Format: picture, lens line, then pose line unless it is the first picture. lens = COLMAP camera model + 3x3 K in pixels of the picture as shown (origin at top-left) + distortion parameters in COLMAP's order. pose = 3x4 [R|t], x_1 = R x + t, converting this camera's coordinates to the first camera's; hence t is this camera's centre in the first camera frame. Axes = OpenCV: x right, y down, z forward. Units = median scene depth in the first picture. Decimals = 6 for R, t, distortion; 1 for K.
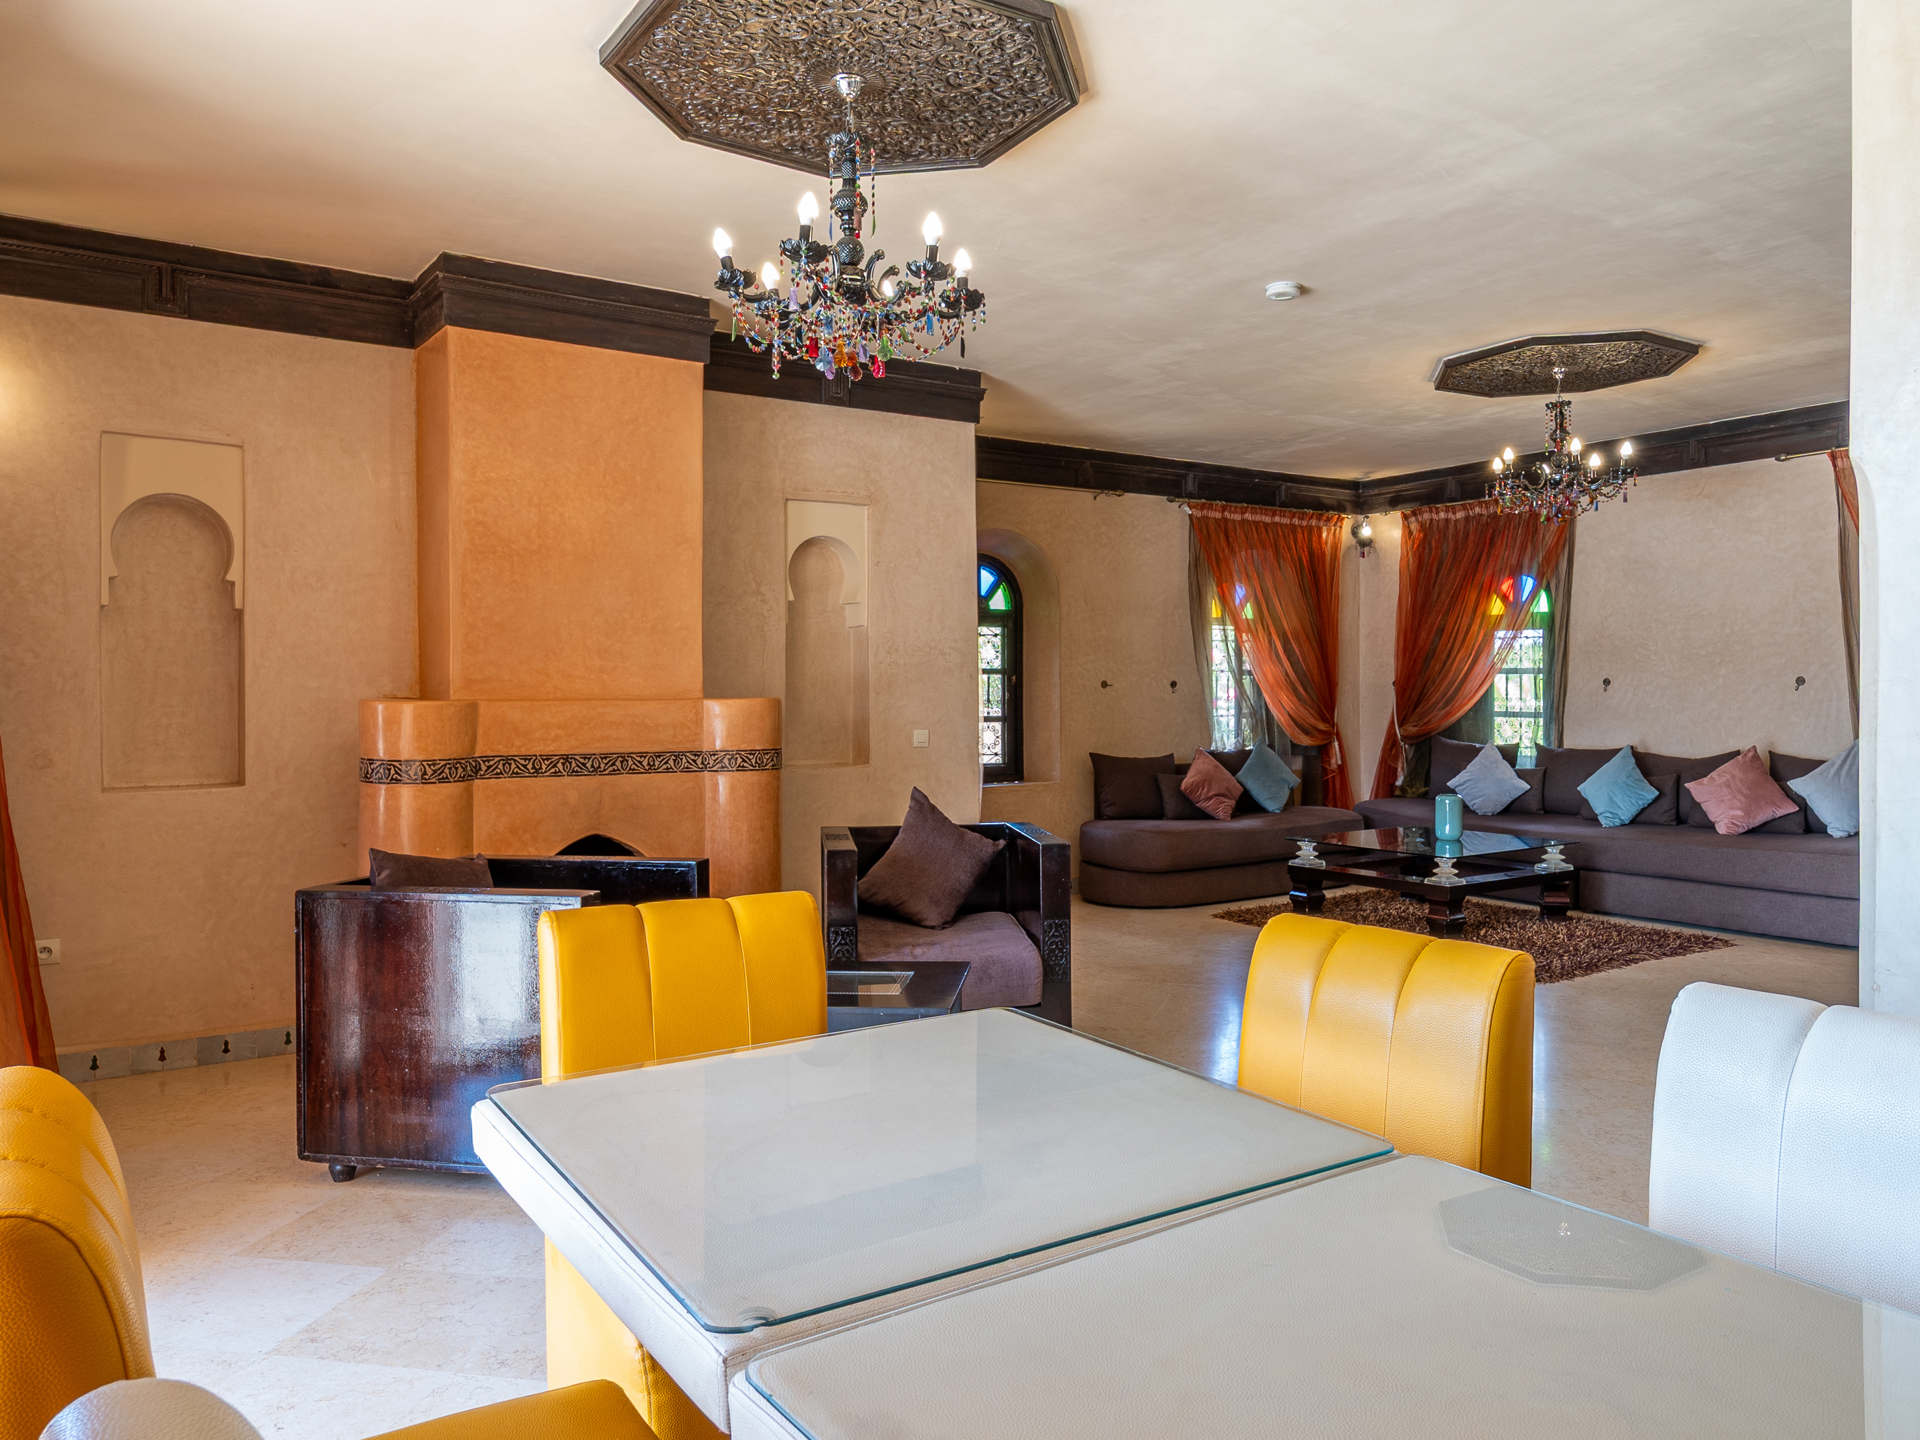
lens RADIAL K [[1347.8, 0, 960.0], [0, 1347.8, 720.0], [0, 0, 1]] dist [0.002318, 0.001861]
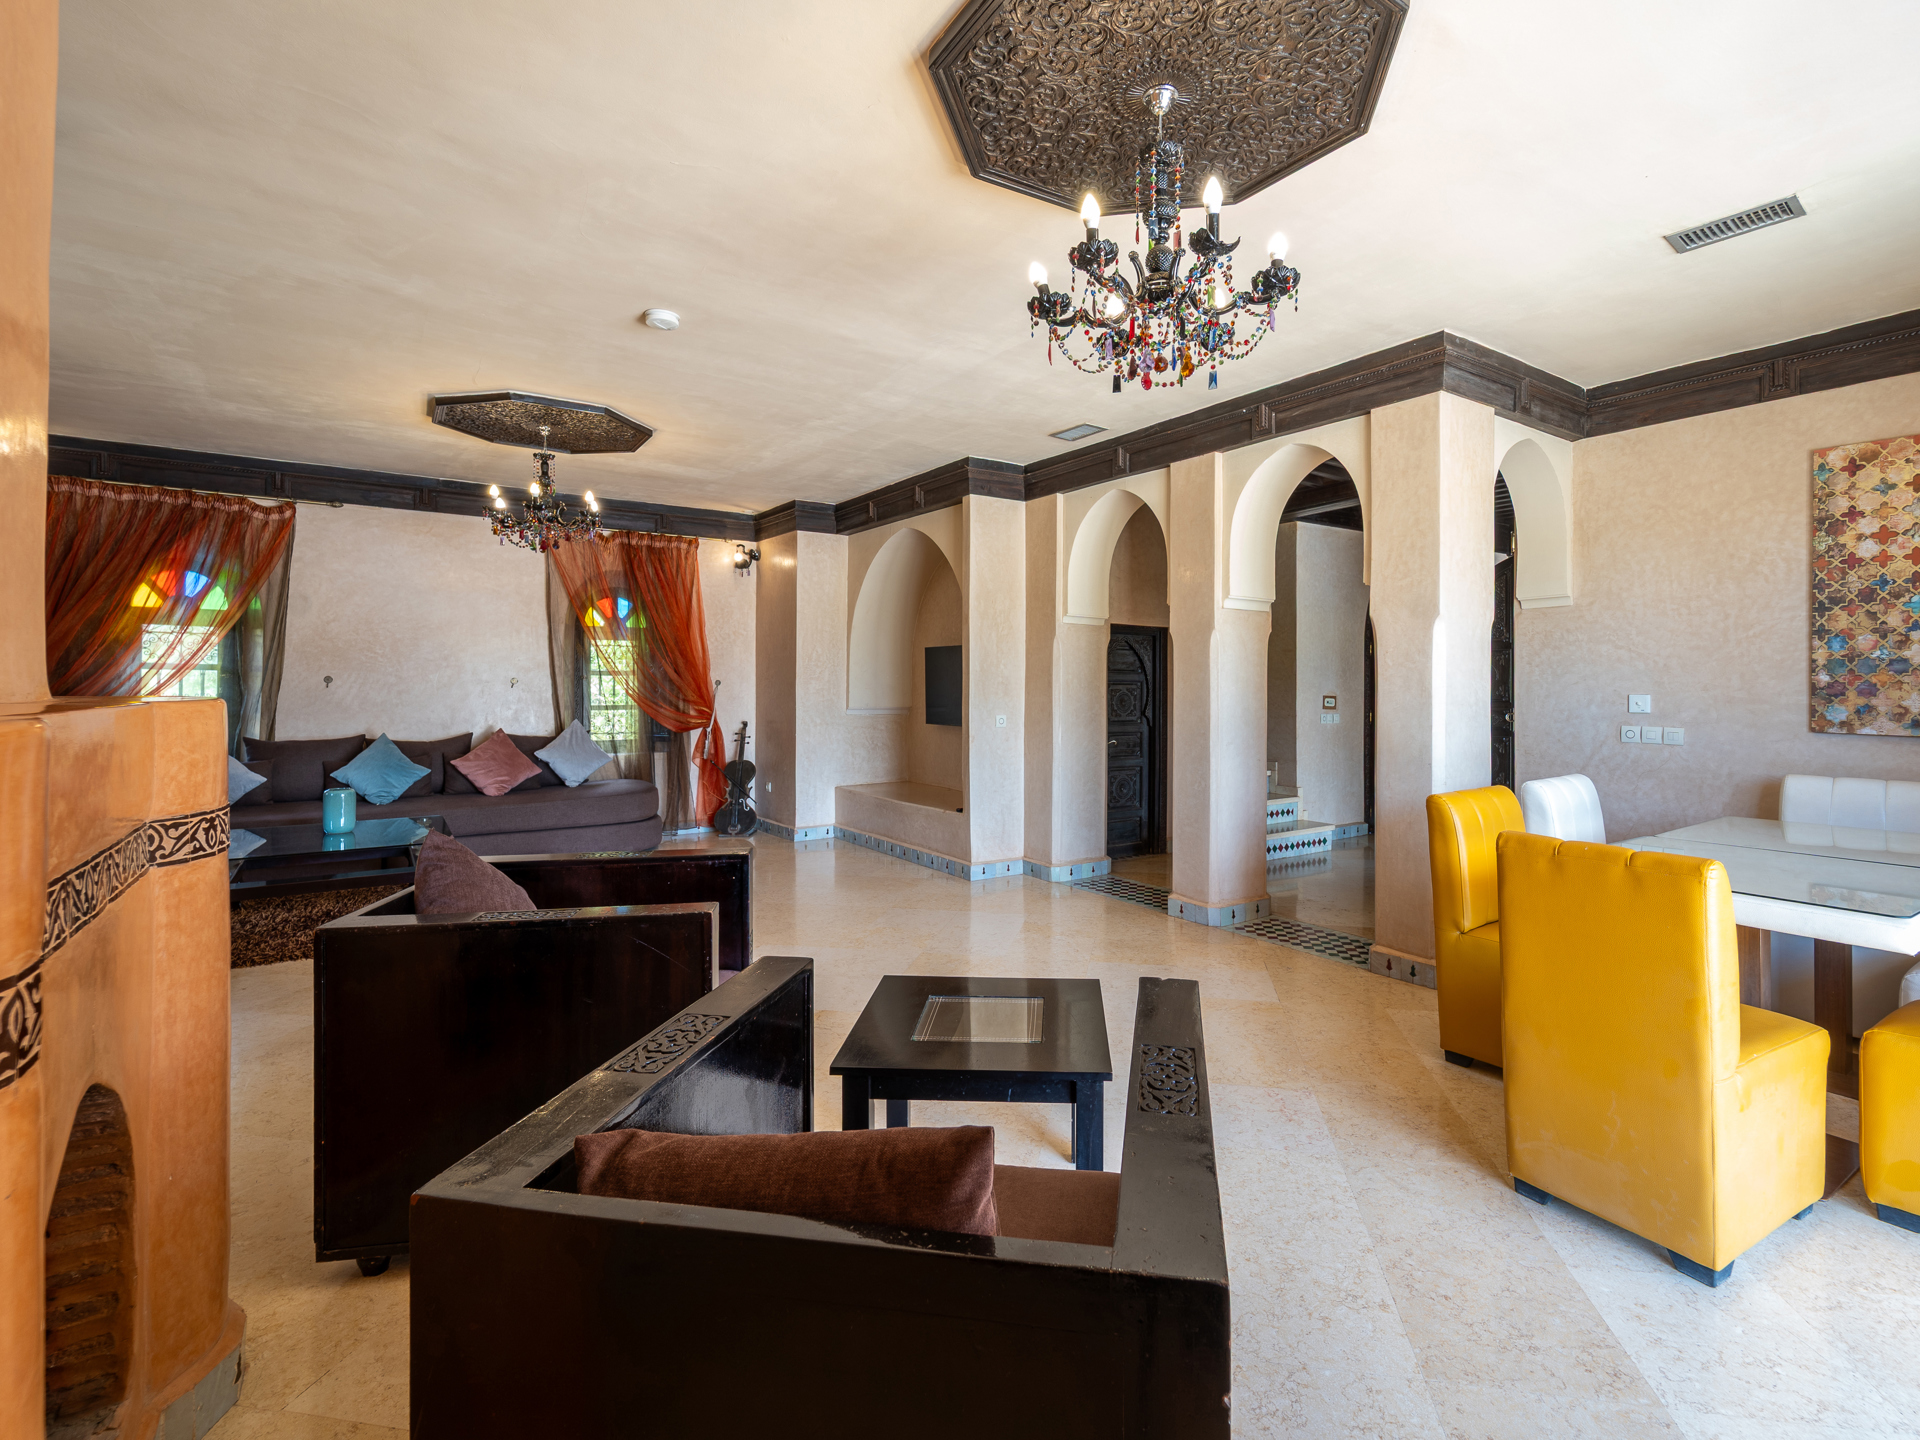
lens RADIAL K [[908.9, 0, 1020.2], [0, 908.9, 714.9], [0, 0, 1]] dist [0.001342, 0.000187]
pose [[-0.039016, -0.028397, 0.998835, -0.308569], [0.016936, 0.999434, 0.029075, -0.010950], [-0.999095, 0.018050, -0.038513, 0.453710]]
